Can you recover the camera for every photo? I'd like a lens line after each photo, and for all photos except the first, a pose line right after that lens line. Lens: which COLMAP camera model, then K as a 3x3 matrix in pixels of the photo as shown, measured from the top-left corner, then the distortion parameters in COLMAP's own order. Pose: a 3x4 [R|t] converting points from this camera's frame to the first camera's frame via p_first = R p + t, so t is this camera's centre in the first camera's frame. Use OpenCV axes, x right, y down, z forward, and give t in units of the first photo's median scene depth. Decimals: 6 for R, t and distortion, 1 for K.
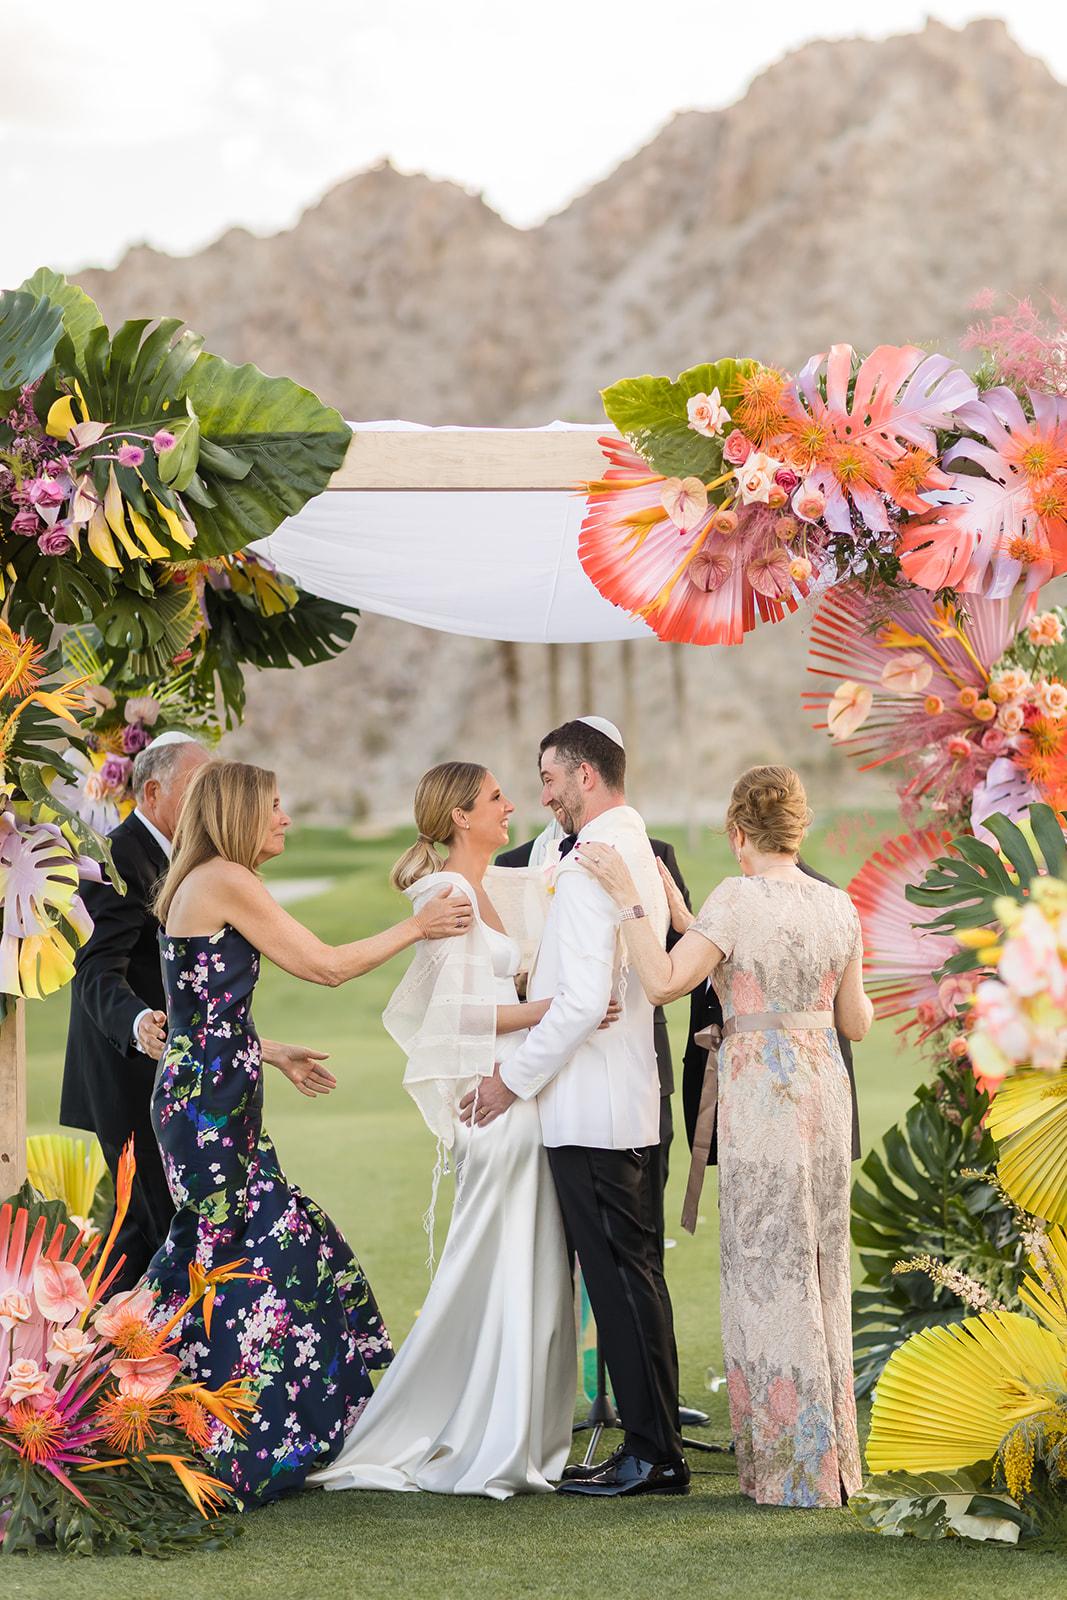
lens RADIAL K [[2582.5, 0, 533.5], [0, 2582.5, 800.0], [0, 0, 1]] dist [0.070159, 0.053086]
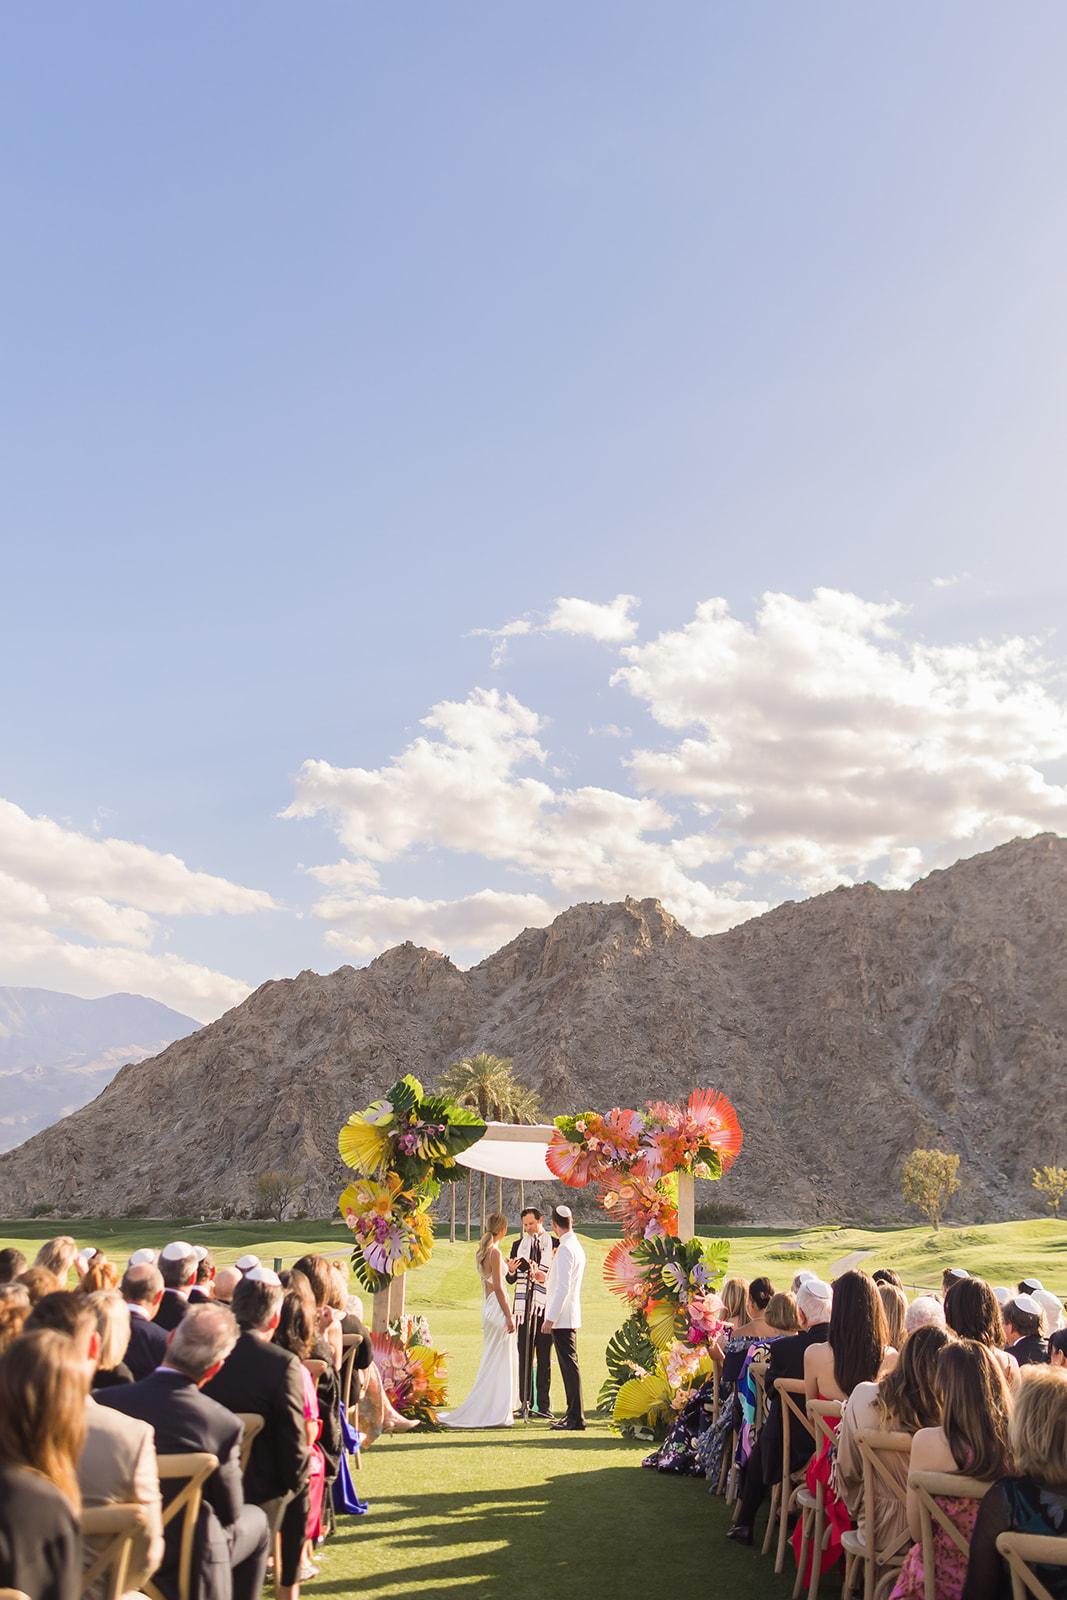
lens RADIAL K [[1631.6, 0, 533.5], [0, 1631.6, 800.0], [0, 0, 1]] dist [0.000967, 0.003800]
pose [[0.992501, 0.071431, 0.099193, -0.102398], [-0.045718, 0.969516, -0.240726, -0.011780], [-0.113364, 0.234386, 0.965511, -0.533060]]
